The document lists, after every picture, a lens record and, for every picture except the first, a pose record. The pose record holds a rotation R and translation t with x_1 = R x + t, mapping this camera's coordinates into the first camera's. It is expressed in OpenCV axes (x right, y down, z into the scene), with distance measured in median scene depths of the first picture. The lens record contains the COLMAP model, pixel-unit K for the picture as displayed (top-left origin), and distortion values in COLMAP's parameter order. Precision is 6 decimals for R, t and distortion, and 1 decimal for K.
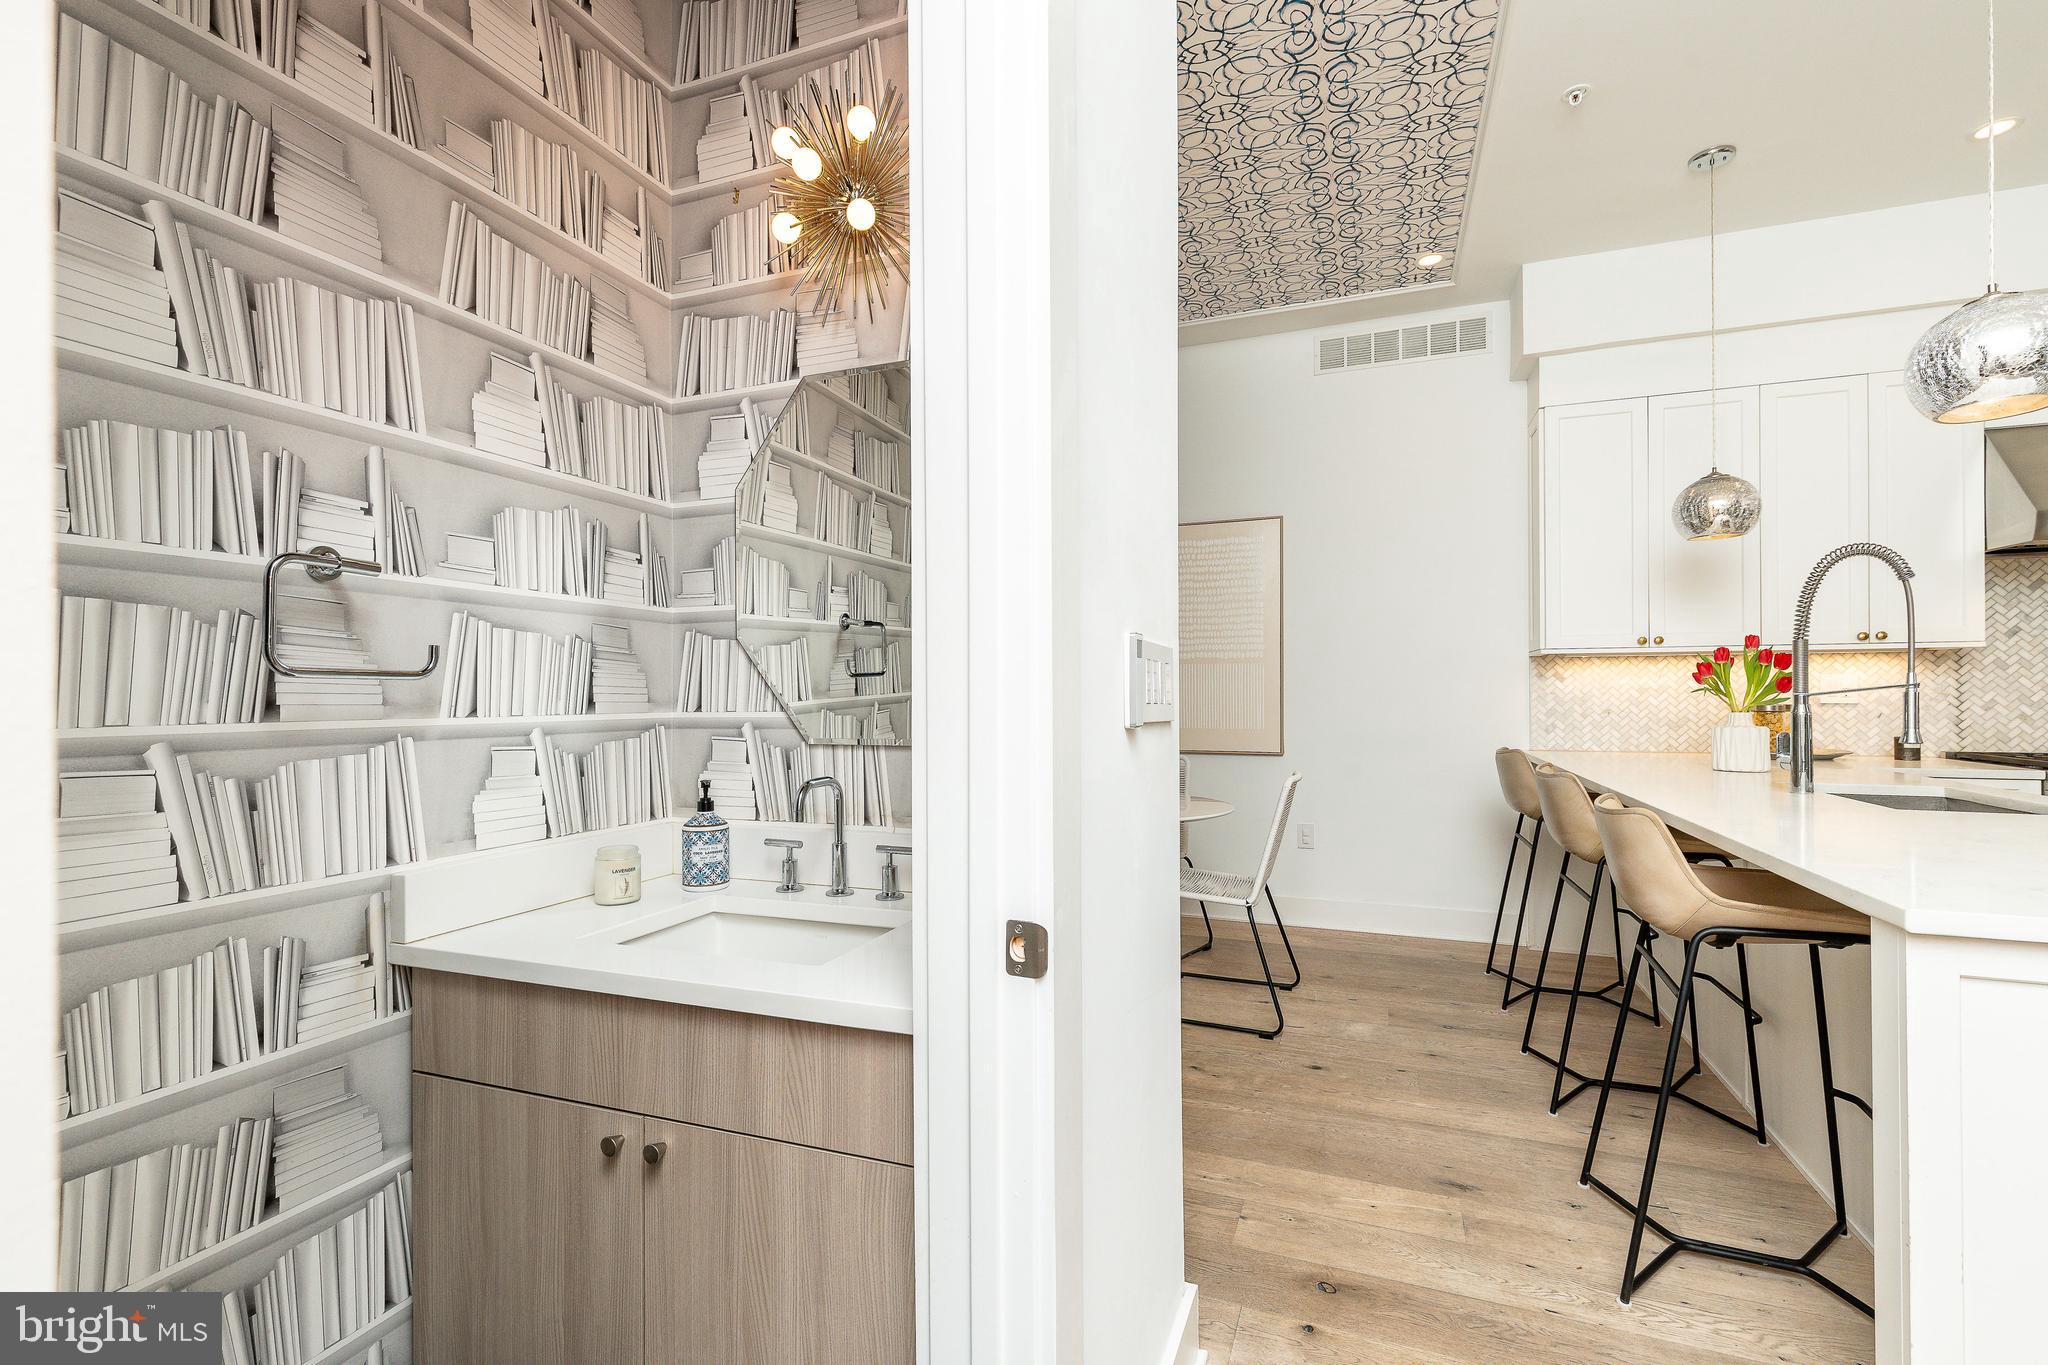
lens RADIAL K [[911.4, 0, 1024.7], [0, 911.4, 688.6], [0, 0, 1]] dist [0.004350, -0.000545]
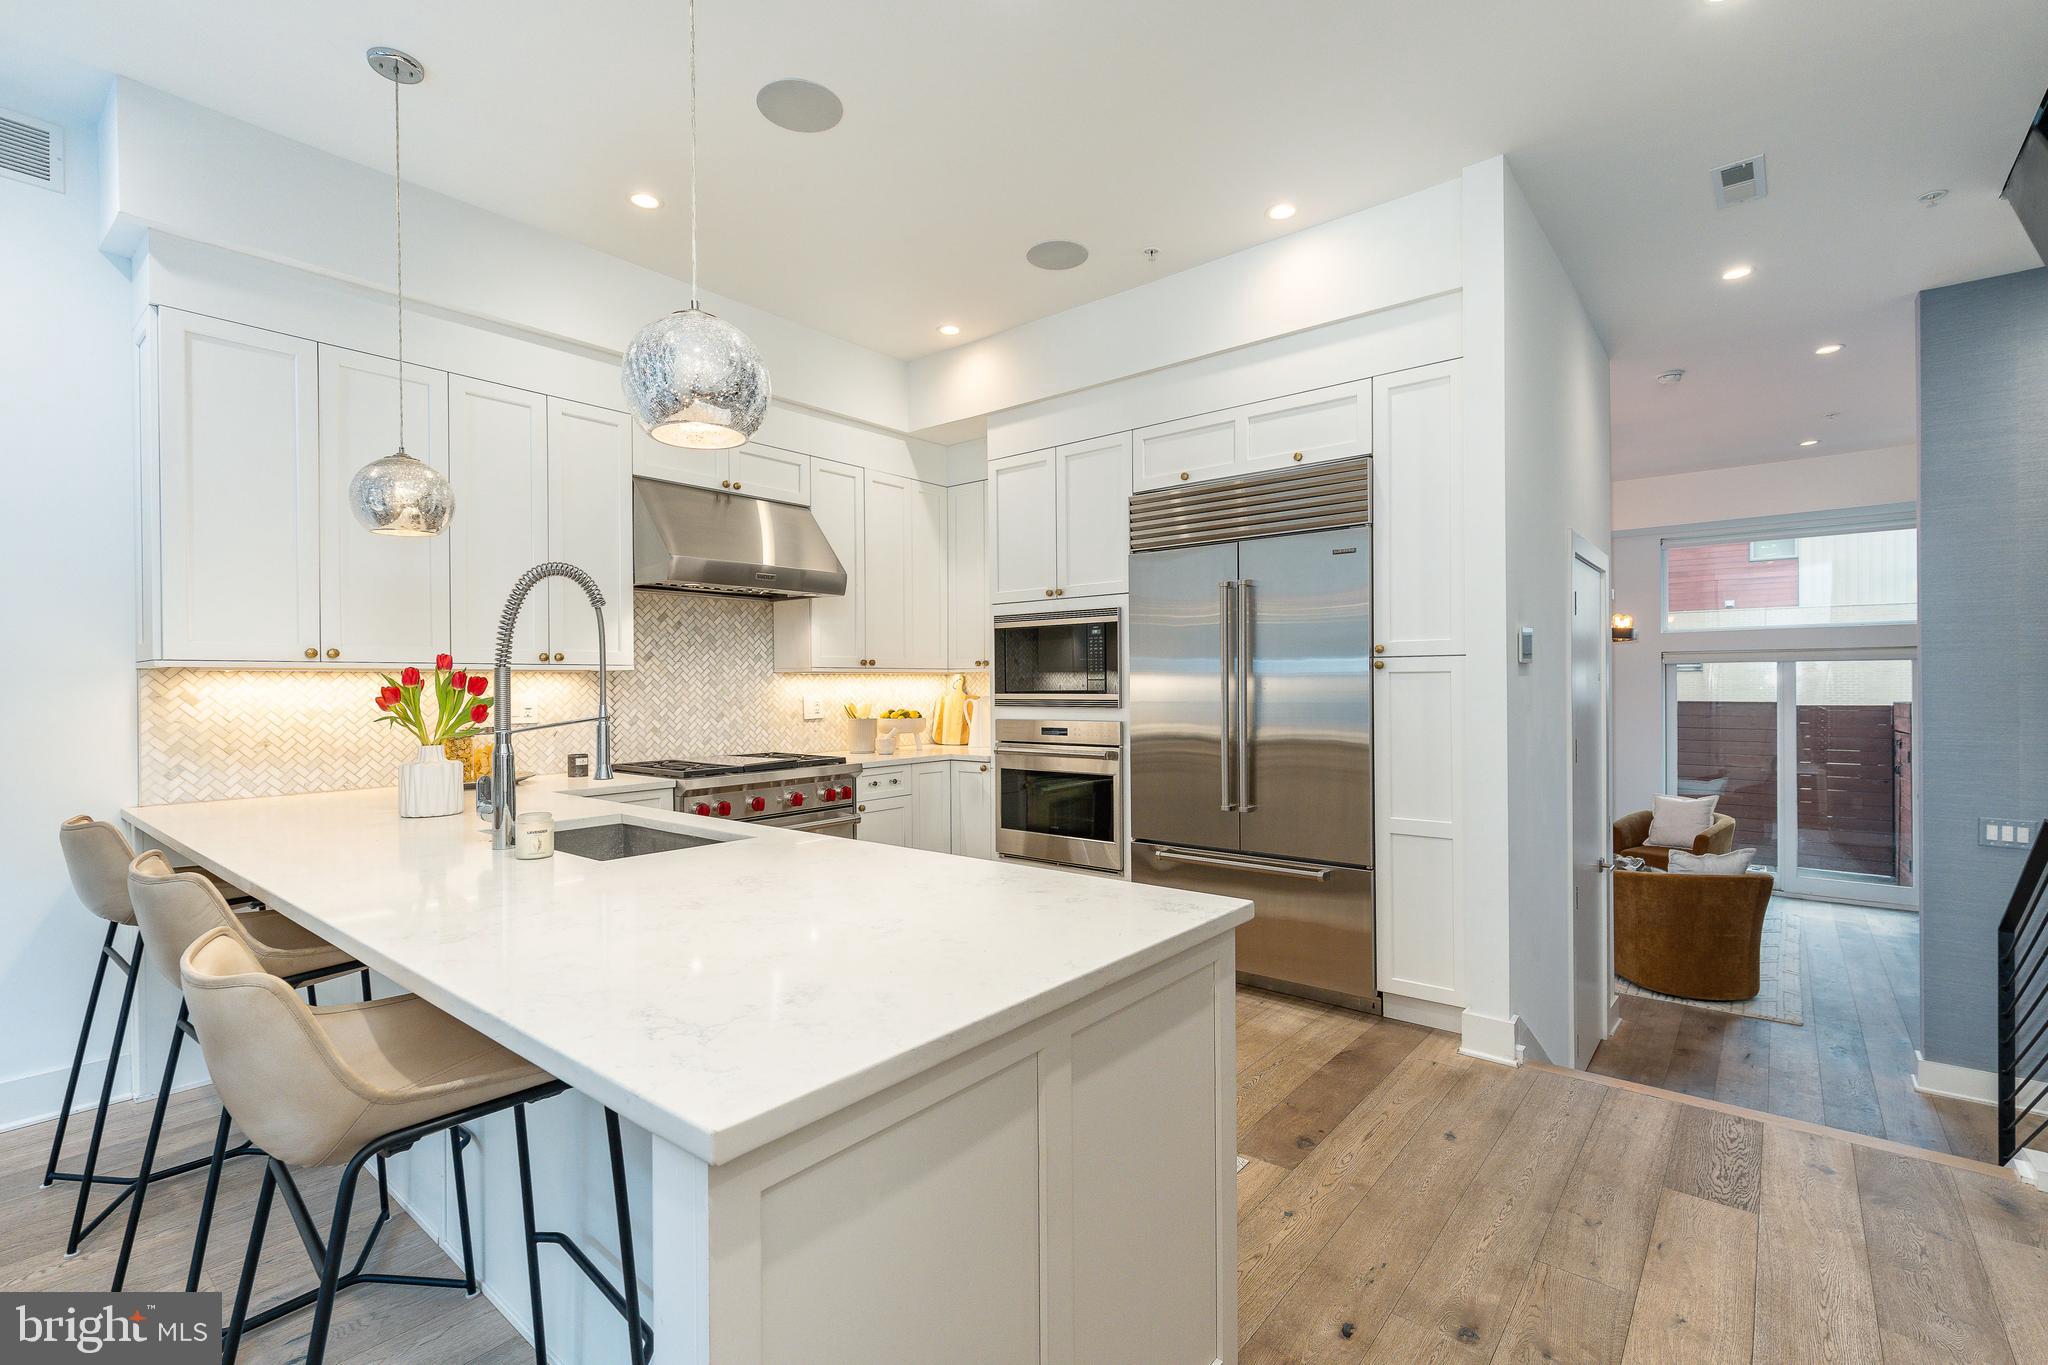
lens RADIAL K [[907.2, 0, 1025.2], [0, 907.2, 685.5], [0, 0, 1]] dist [0.002361, -0.000534]
pose [[0.311005, -0.000203, 0.950408, 0.138156], [0.002995, 0.999995, -0.000766, -0.023913], [-0.950404, 0.003085, 0.311004, 0.192556]]
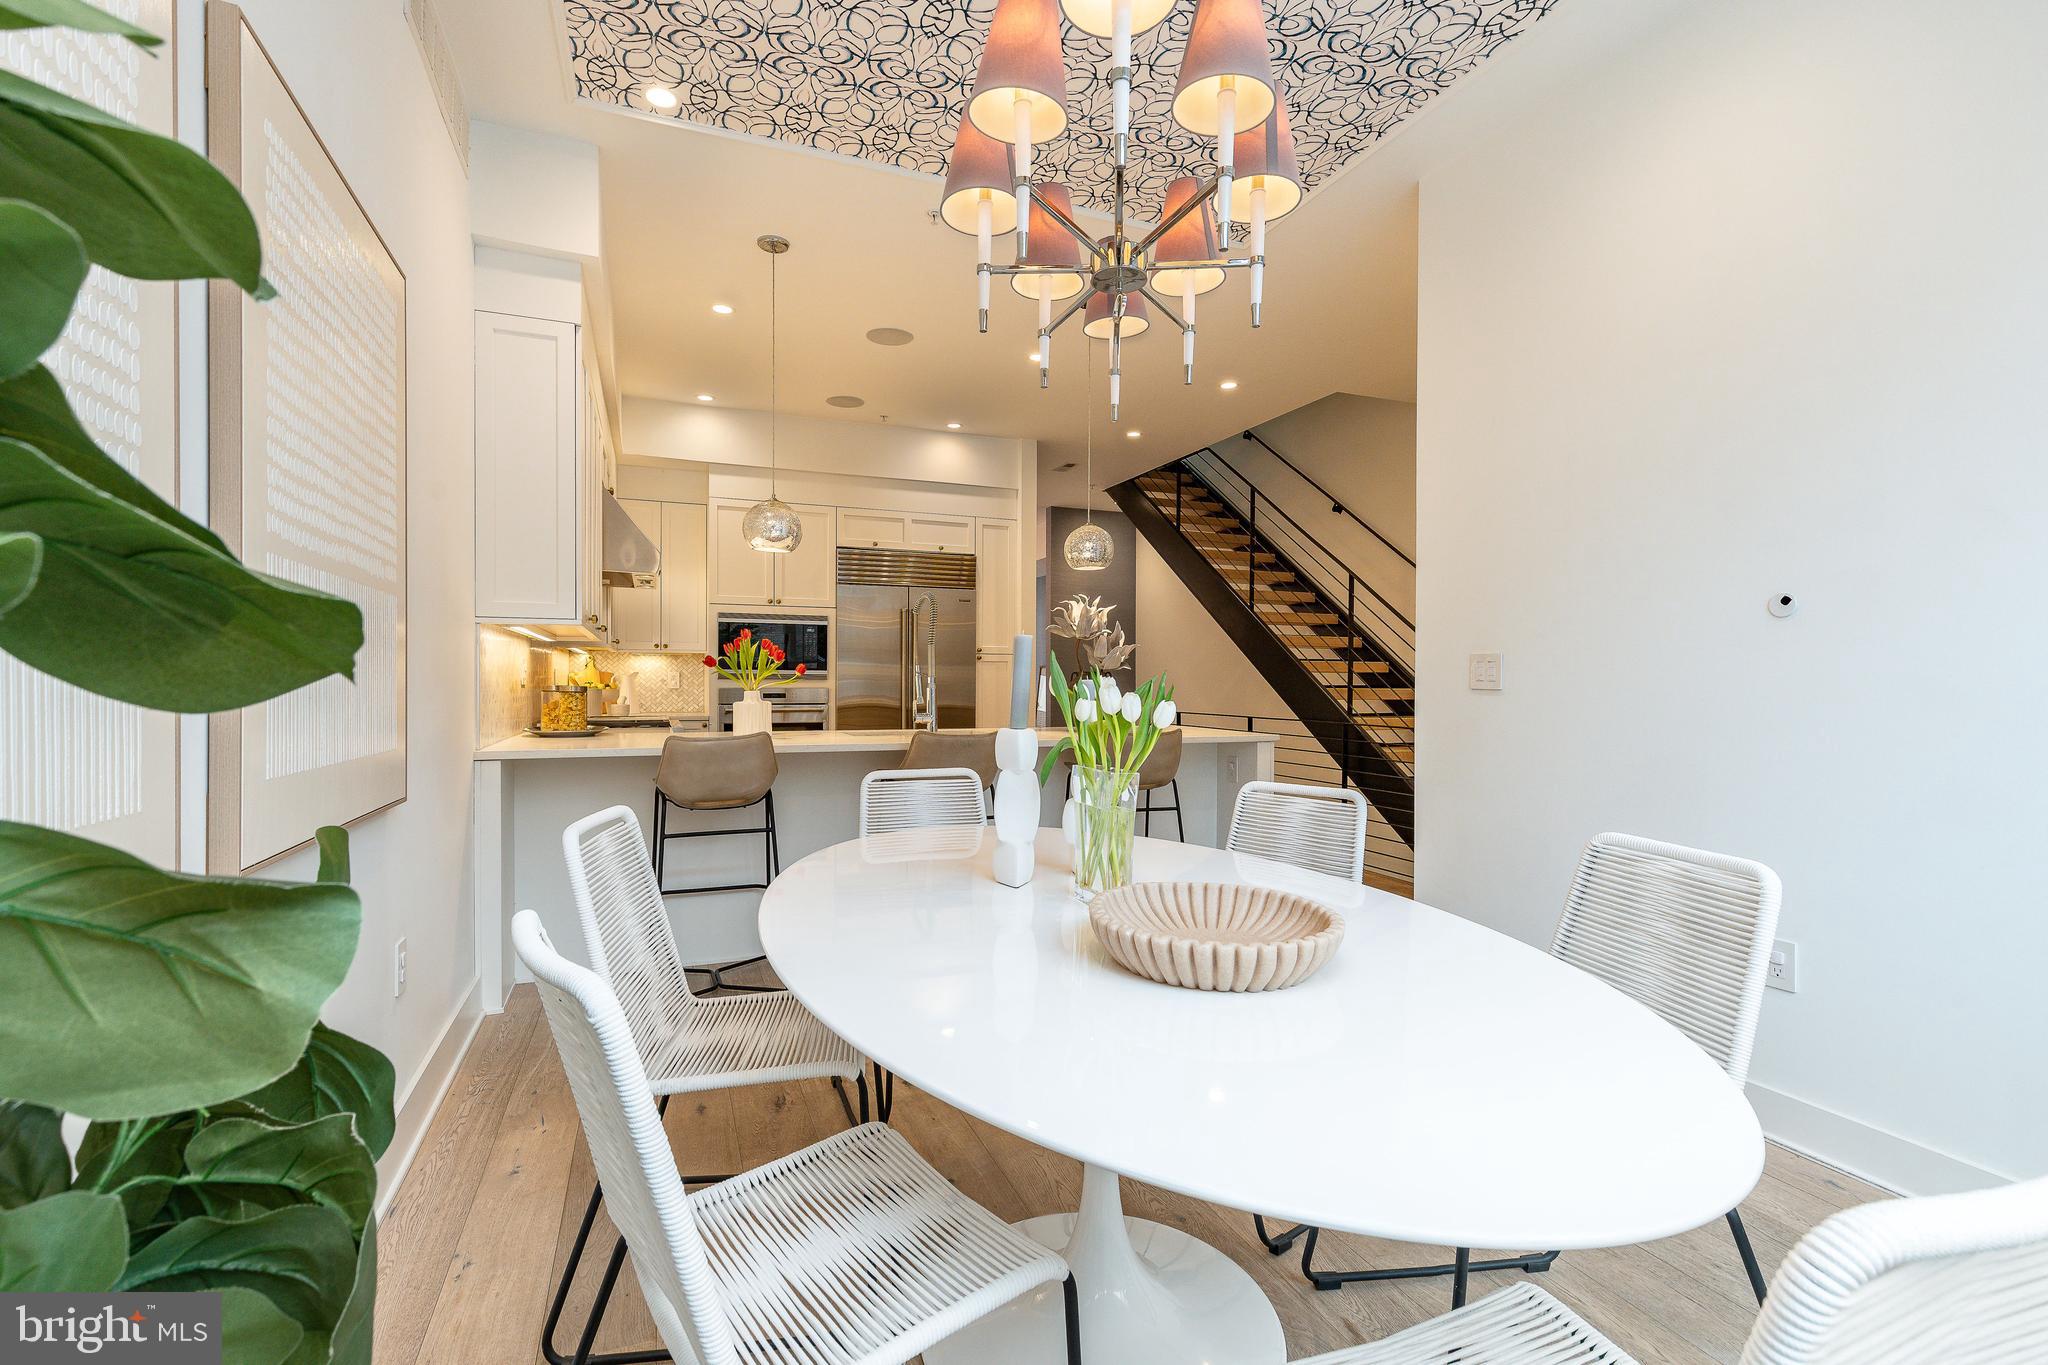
lens RADIAL K [[907.2, 0, 1025.2], [0, 907.2, 685.5], [0, 0, 1]] dist [0.002361, -0.000534]
pose [[-0.693047, 0.003449, 0.720884, -0.327149], [-0.000423, 0.999986, -0.005191, 0.025896], [-0.720893, -0.003902, -0.693036, 1.423245]]
